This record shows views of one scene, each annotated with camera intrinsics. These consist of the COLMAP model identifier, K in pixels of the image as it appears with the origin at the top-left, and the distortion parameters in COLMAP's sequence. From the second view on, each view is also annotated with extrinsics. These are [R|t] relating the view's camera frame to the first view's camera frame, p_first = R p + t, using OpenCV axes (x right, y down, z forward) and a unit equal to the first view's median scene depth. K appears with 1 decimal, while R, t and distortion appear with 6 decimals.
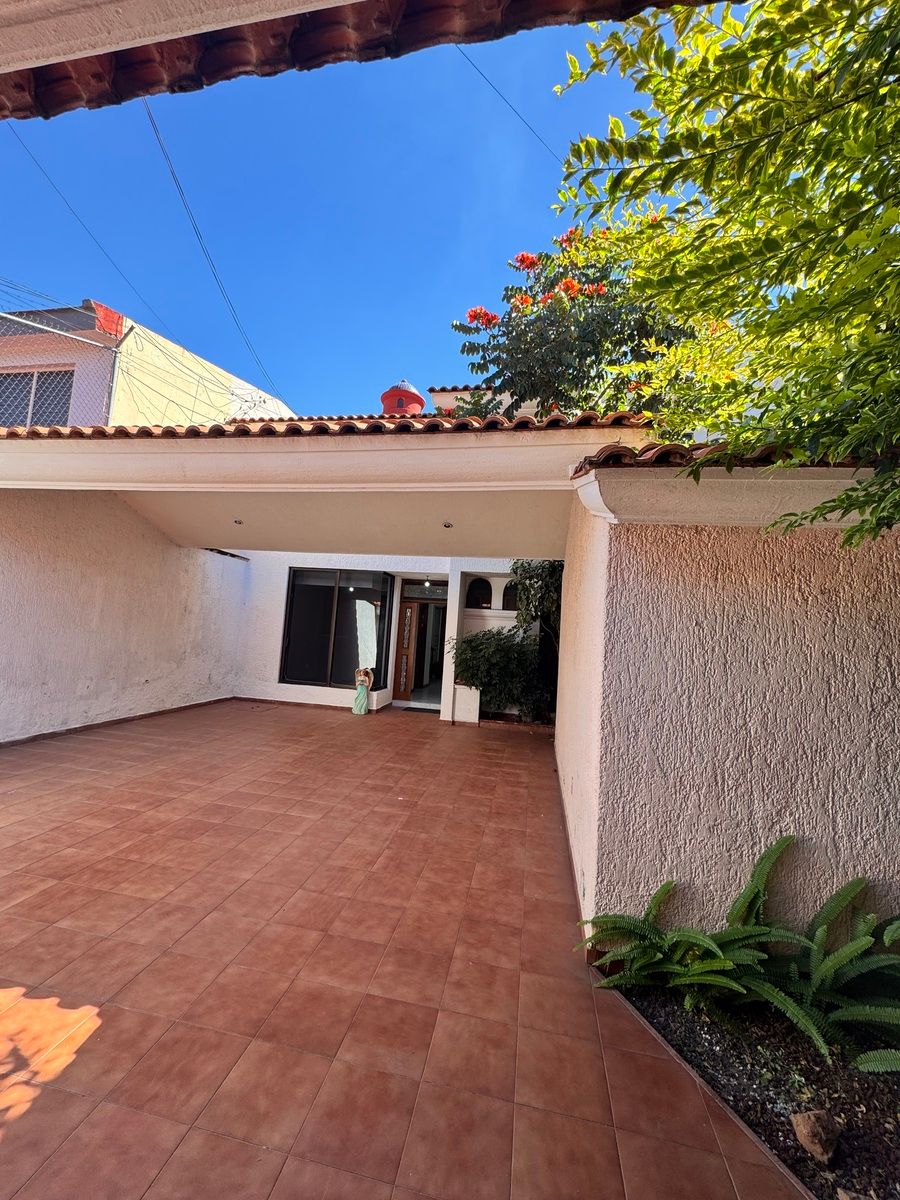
lens RADIAL K [[477.2, 0, 450.0], [0, 477.2, 602.3], [0, 0, 1]] dist [-0.004027, -0.001531]
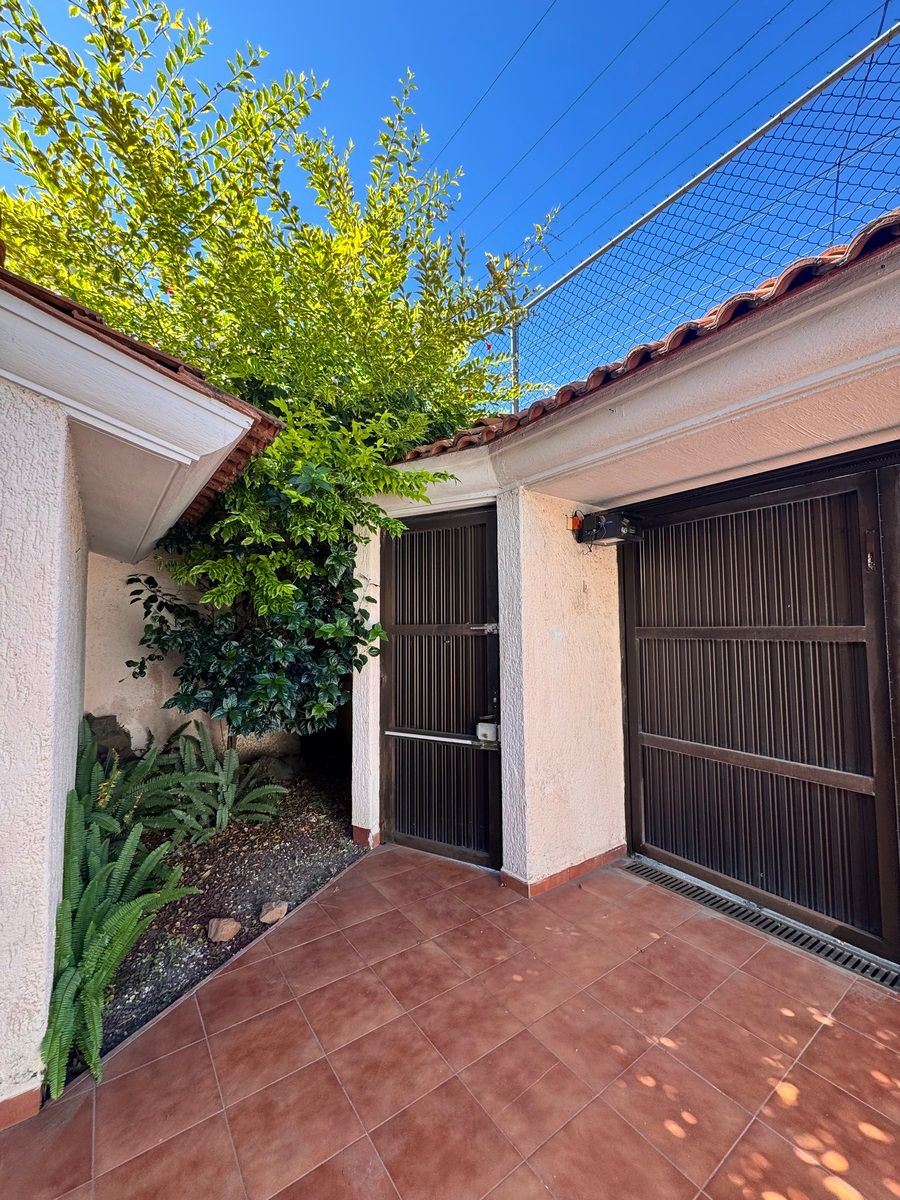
lens RADIAL K [[477.2, 0, 448.4], [0, 477.2, 595.9], [0, 0, 1]] dist [-0.004027, -0.001531]
pose [[-0.720426, -0.015758, 0.693353, -0.277723], [-0.092779, 0.992945, -0.073834, 0.039838], [-0.687298, -0.117521, -0.716805, 0.612007]]
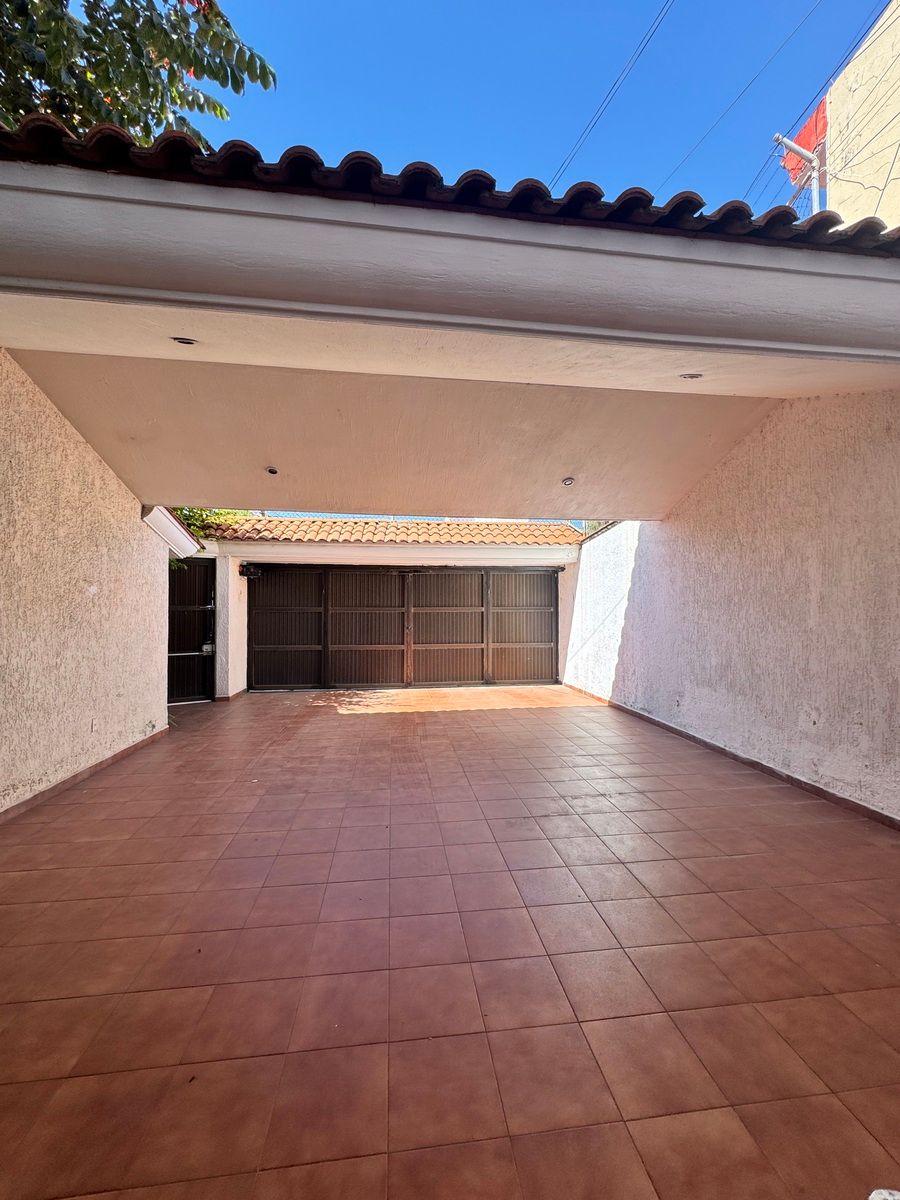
lens RADIAL K [[477.2, 0, 451.3], [0, 477.2, 598.8], [0, 0, 1]] dist [-0.004027, -0.001531]
pose [[-0.954129, -0.071898, -0.290634, -0.176959], [-0.042876, 0.993545, -0.105027, 0.146743], [0.296309, -0.087748, -0.951053, 2.057920]]
